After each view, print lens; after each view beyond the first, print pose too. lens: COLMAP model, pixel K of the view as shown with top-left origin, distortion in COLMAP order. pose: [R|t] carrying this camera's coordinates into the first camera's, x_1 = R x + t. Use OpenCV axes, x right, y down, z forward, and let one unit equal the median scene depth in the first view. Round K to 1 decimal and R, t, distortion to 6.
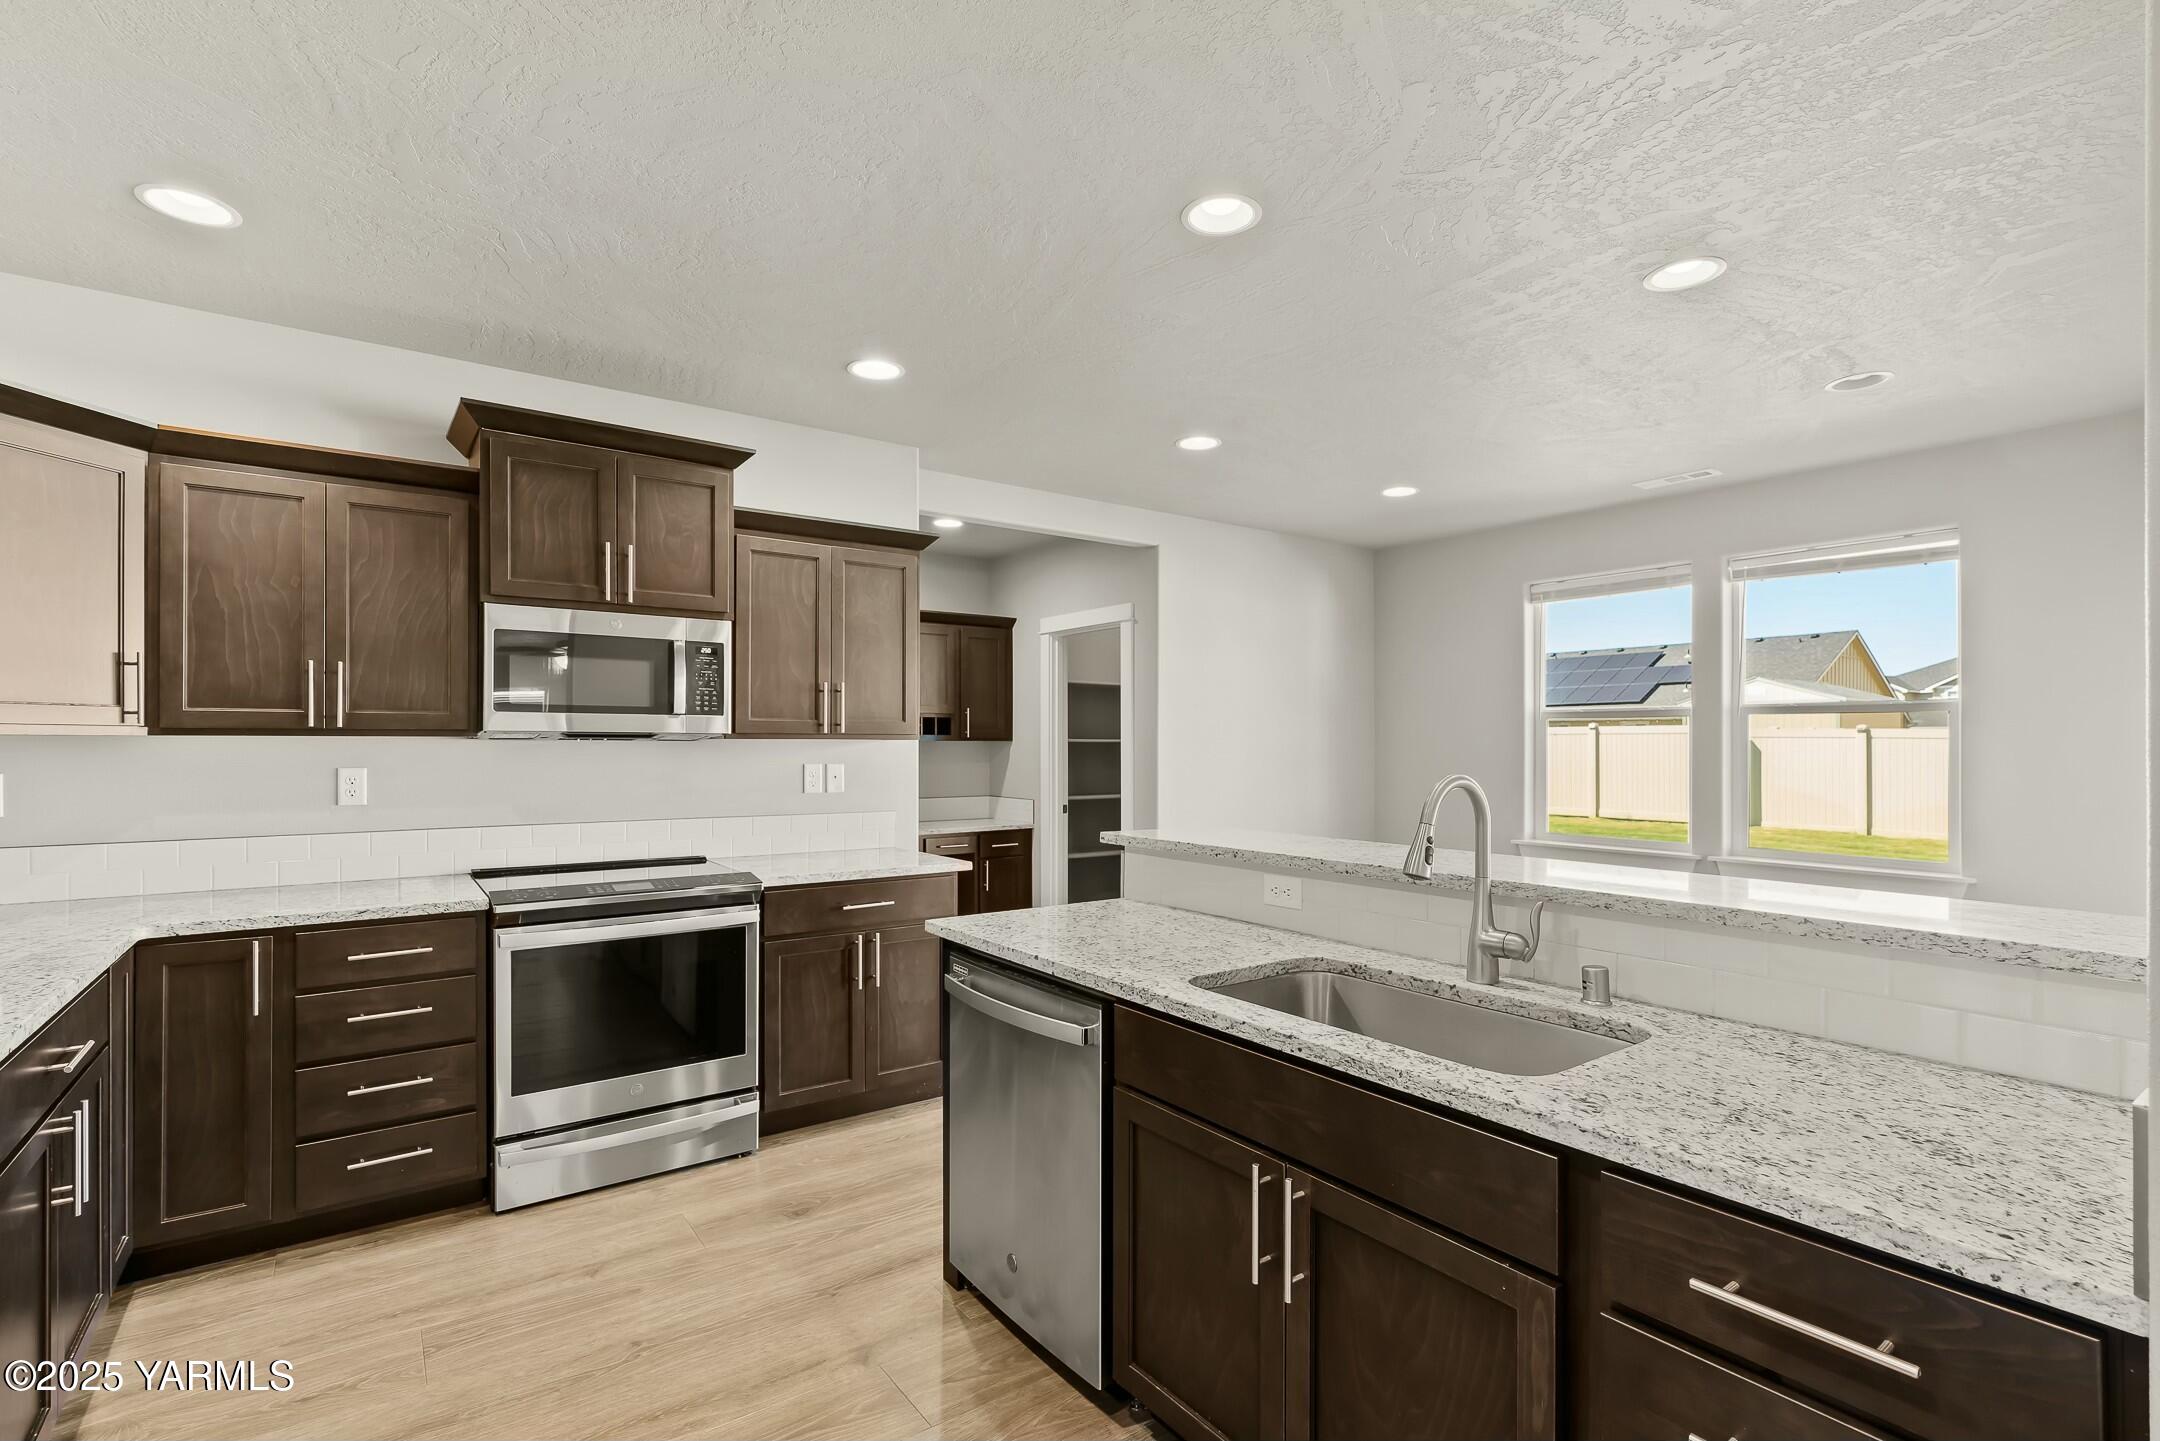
lens RADIAL K [[980.5, 0, 1063.6], [0, 980.5, 736.8], [0, 0, 1]] dist [-0.008177, 0.001350]
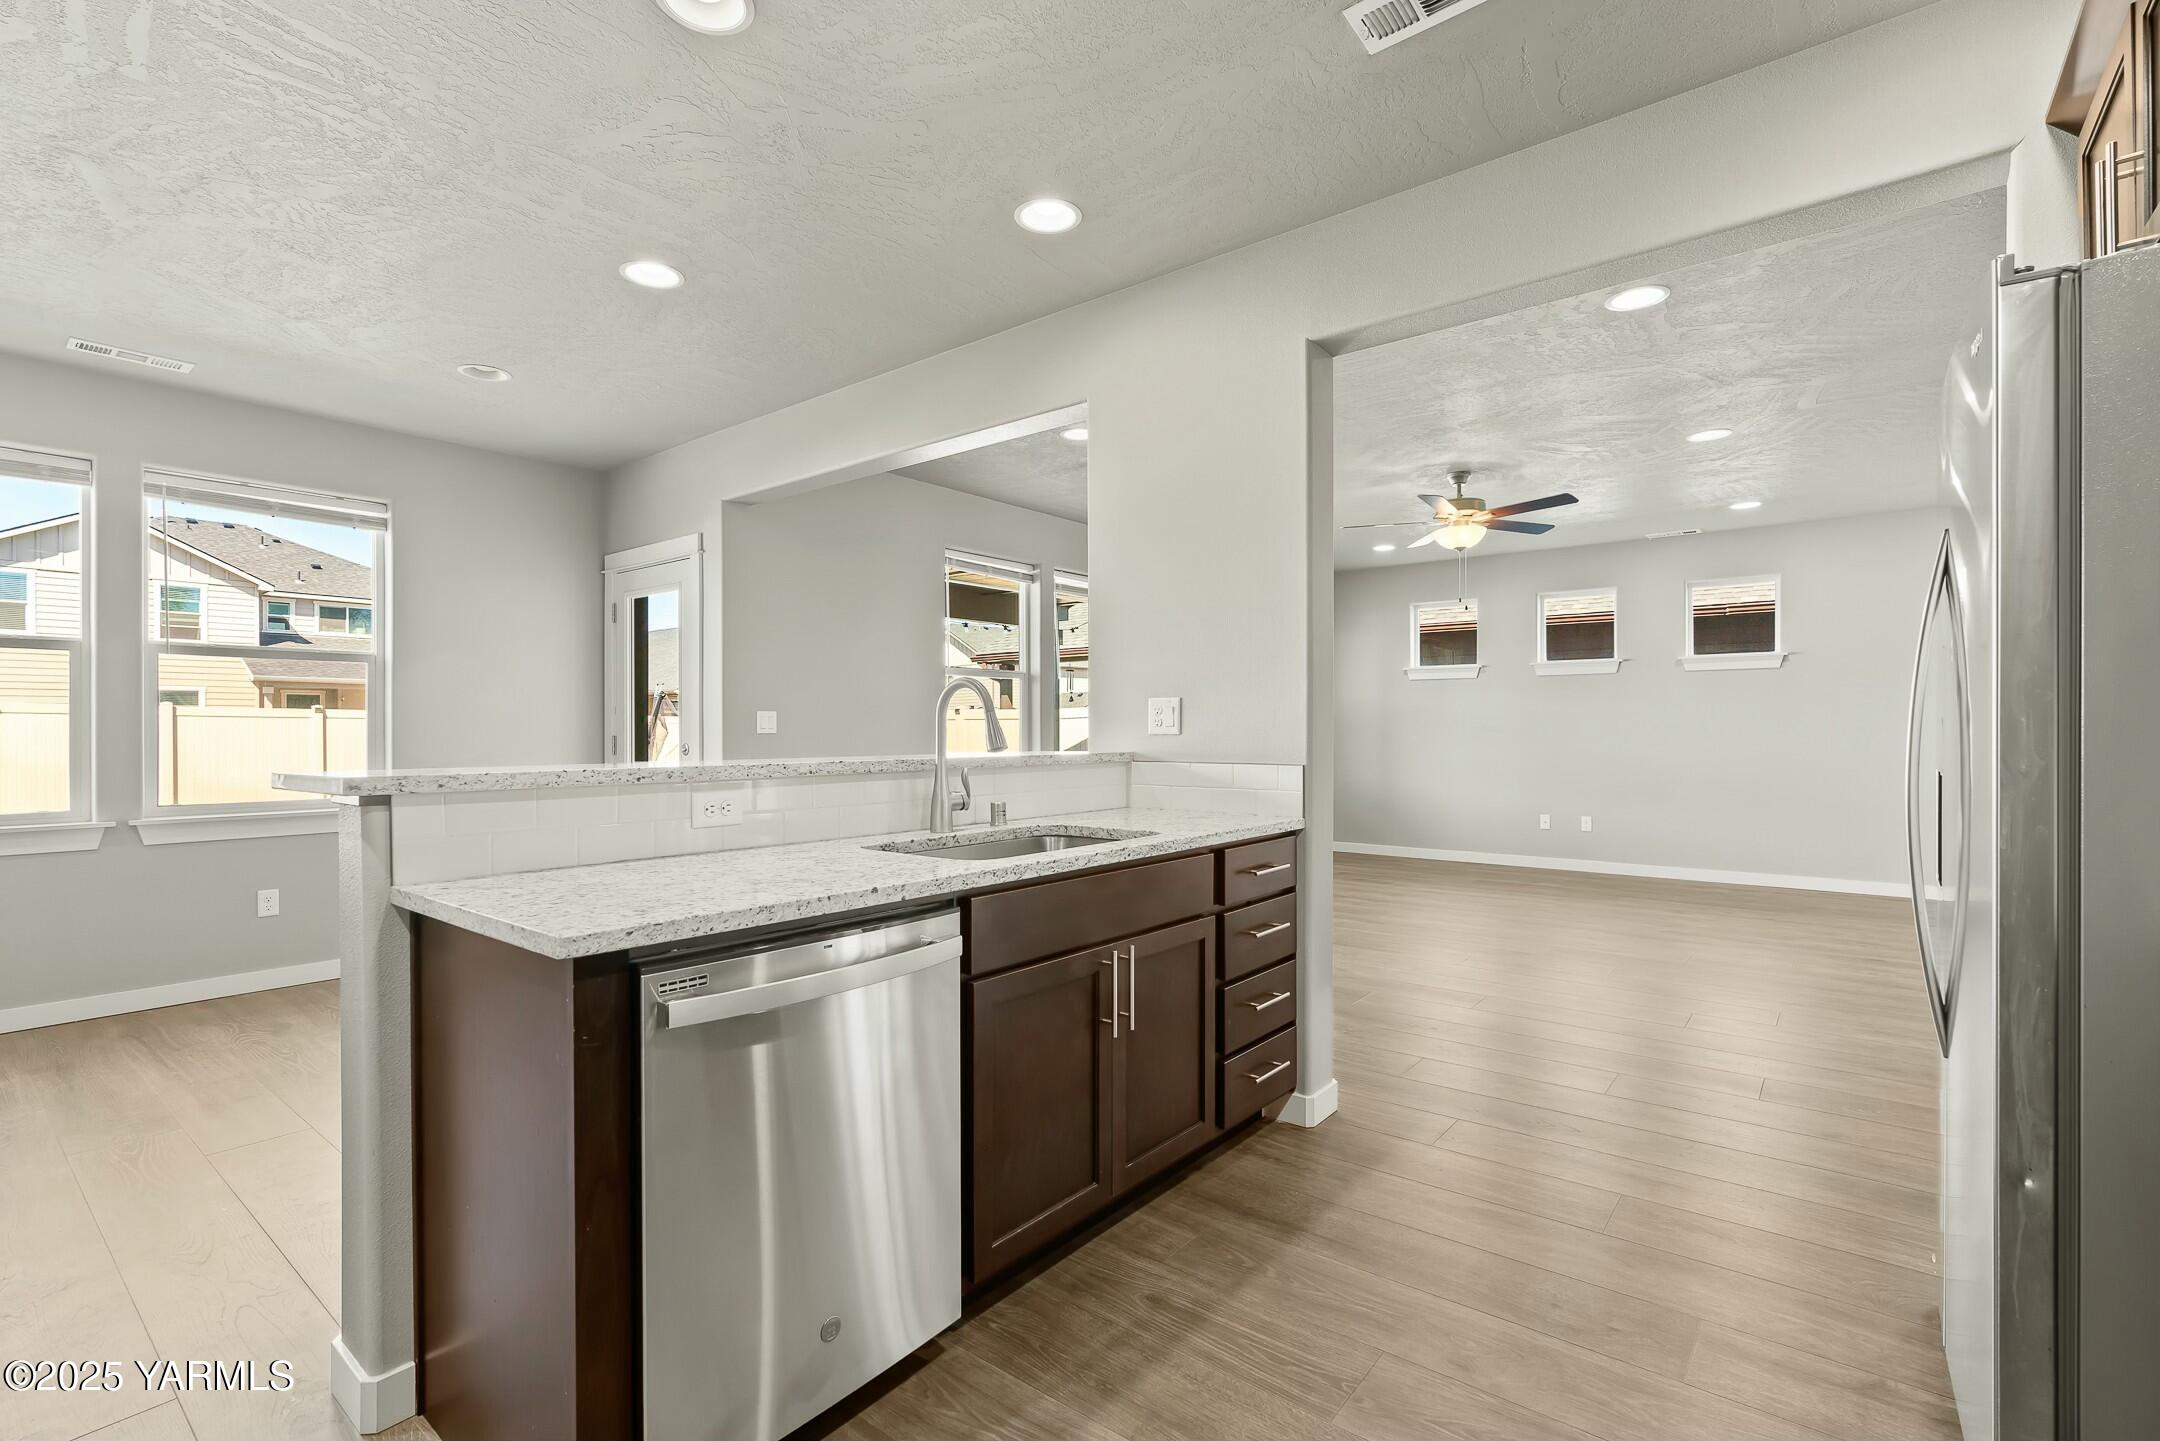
lens RADIAL K [[980.5, 0, 1083.2], [0, 980.5, 729.3], [0, 0, 1]] dist [-0.008177, 0.001350]
pose [[-0.273022, 0.000890, 0.962007, -0.471095], [-0.006549, 0.999975, -0.002784, 0.055622], [-0.961986, -0.007060, -0.273009, 0.600496]]
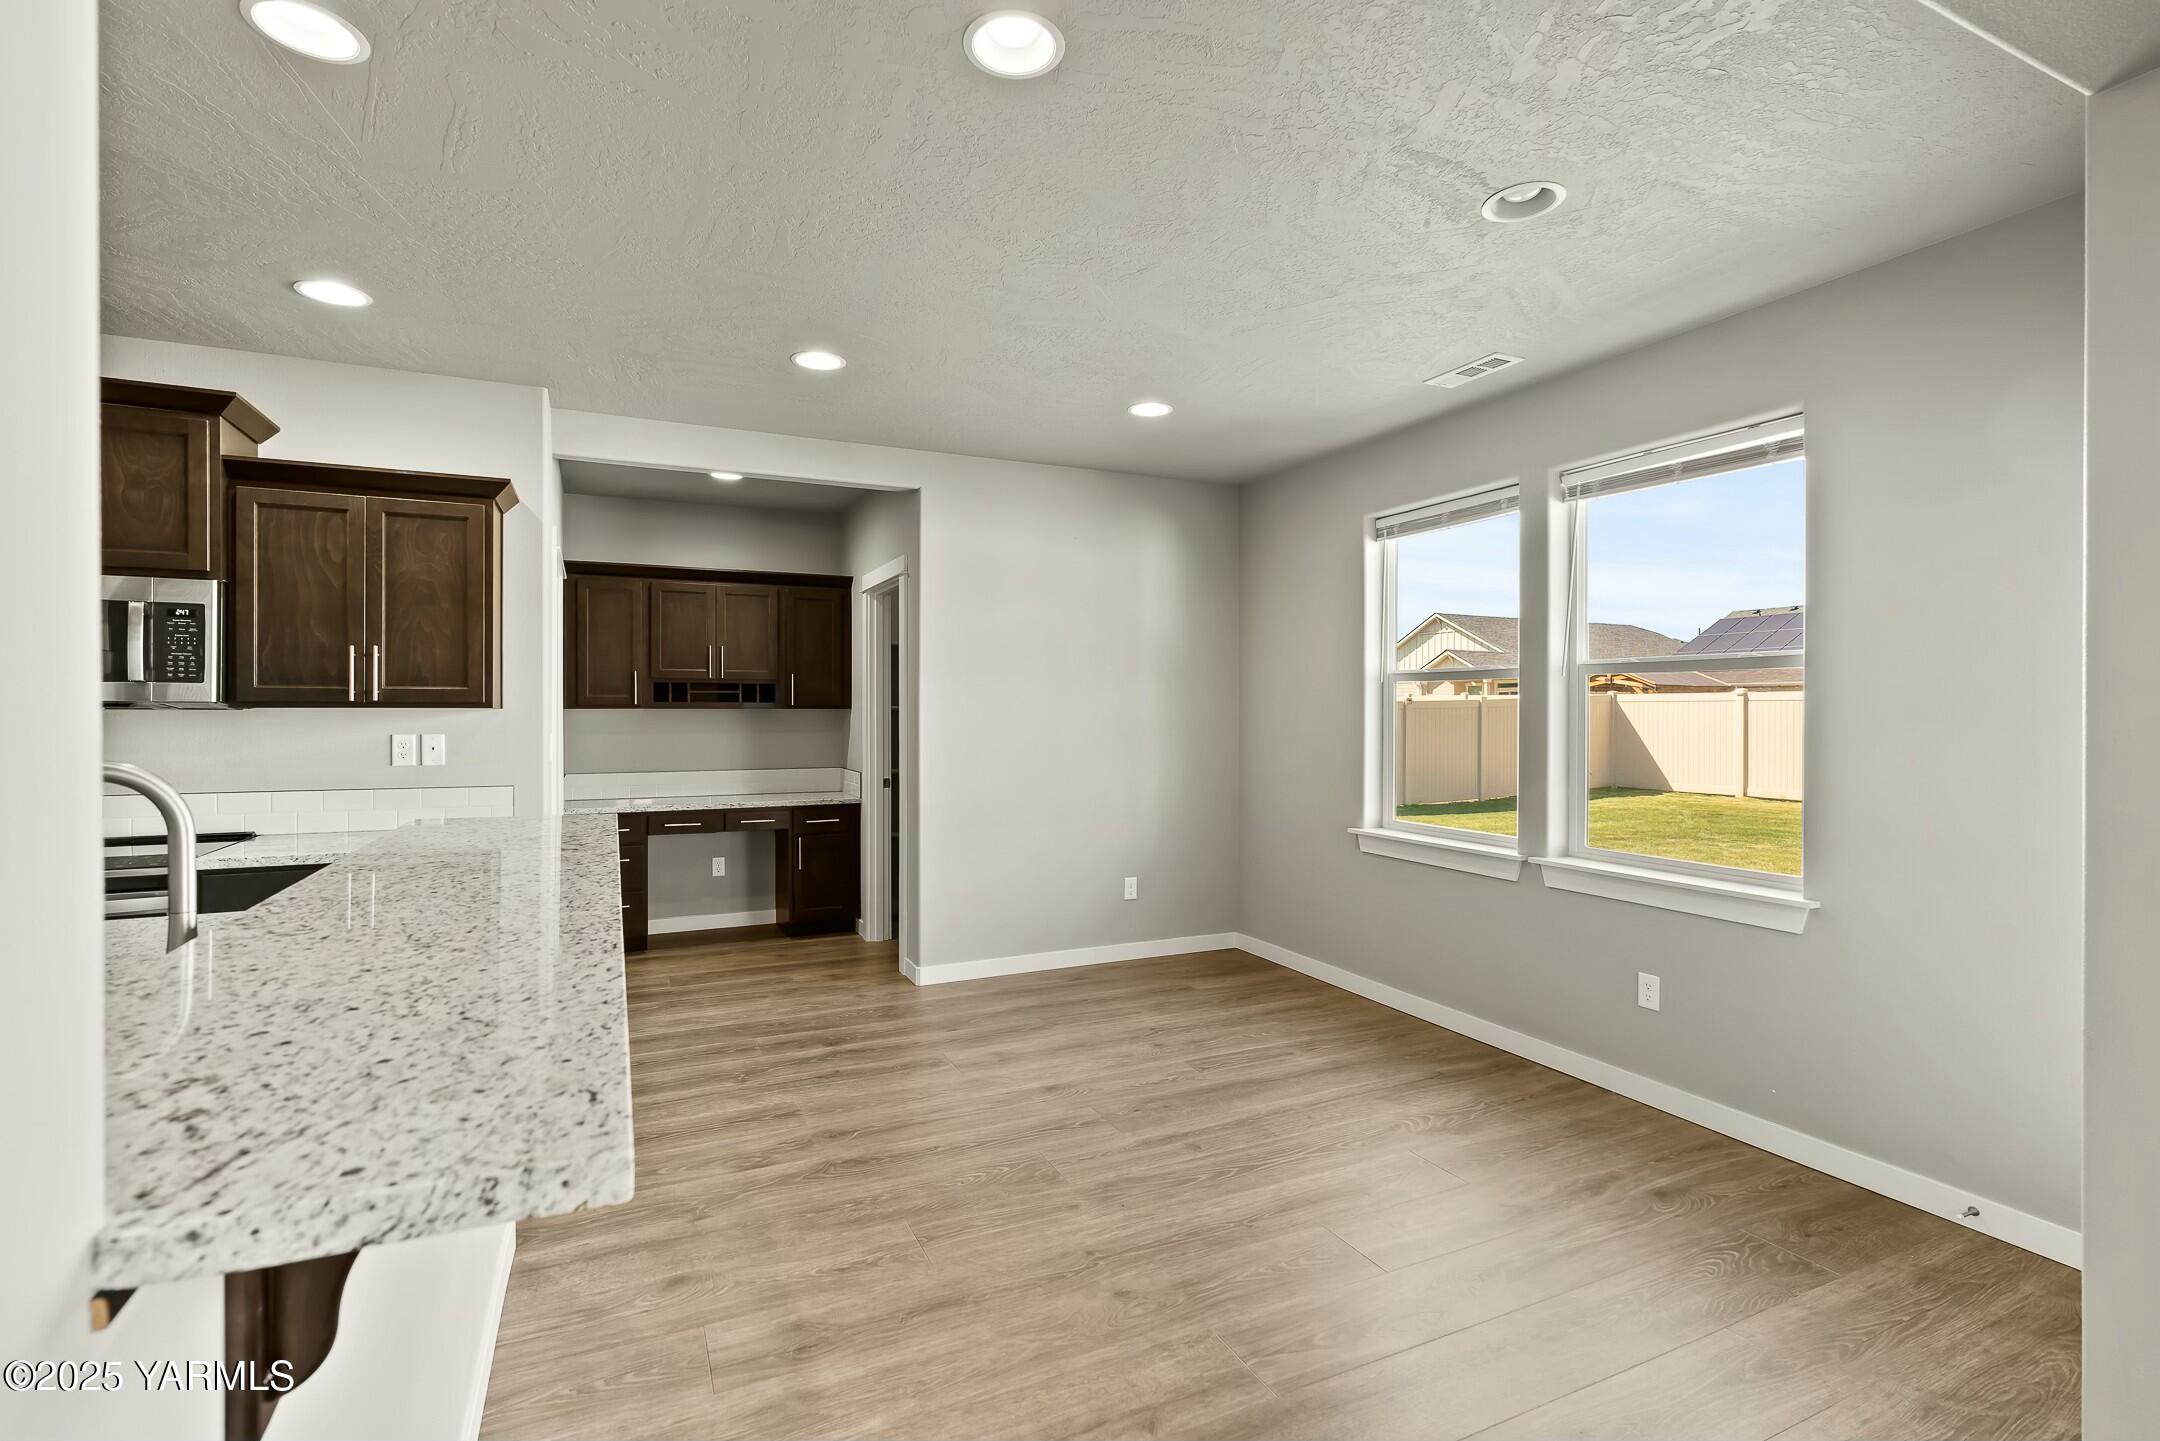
lens RADIAL K [[980.5, 0, 1082.4], [0, 980.5, 721.0], [0, 0, 1]] dist [-0.008177, 0.001350]
pose [[0.983497, 0.002178, -0.180912, 0.610441], [0.000947, 0.999852, 0.017184, -0.000013], [0.180923, -0.017071, 0.983349, 0.230798]]
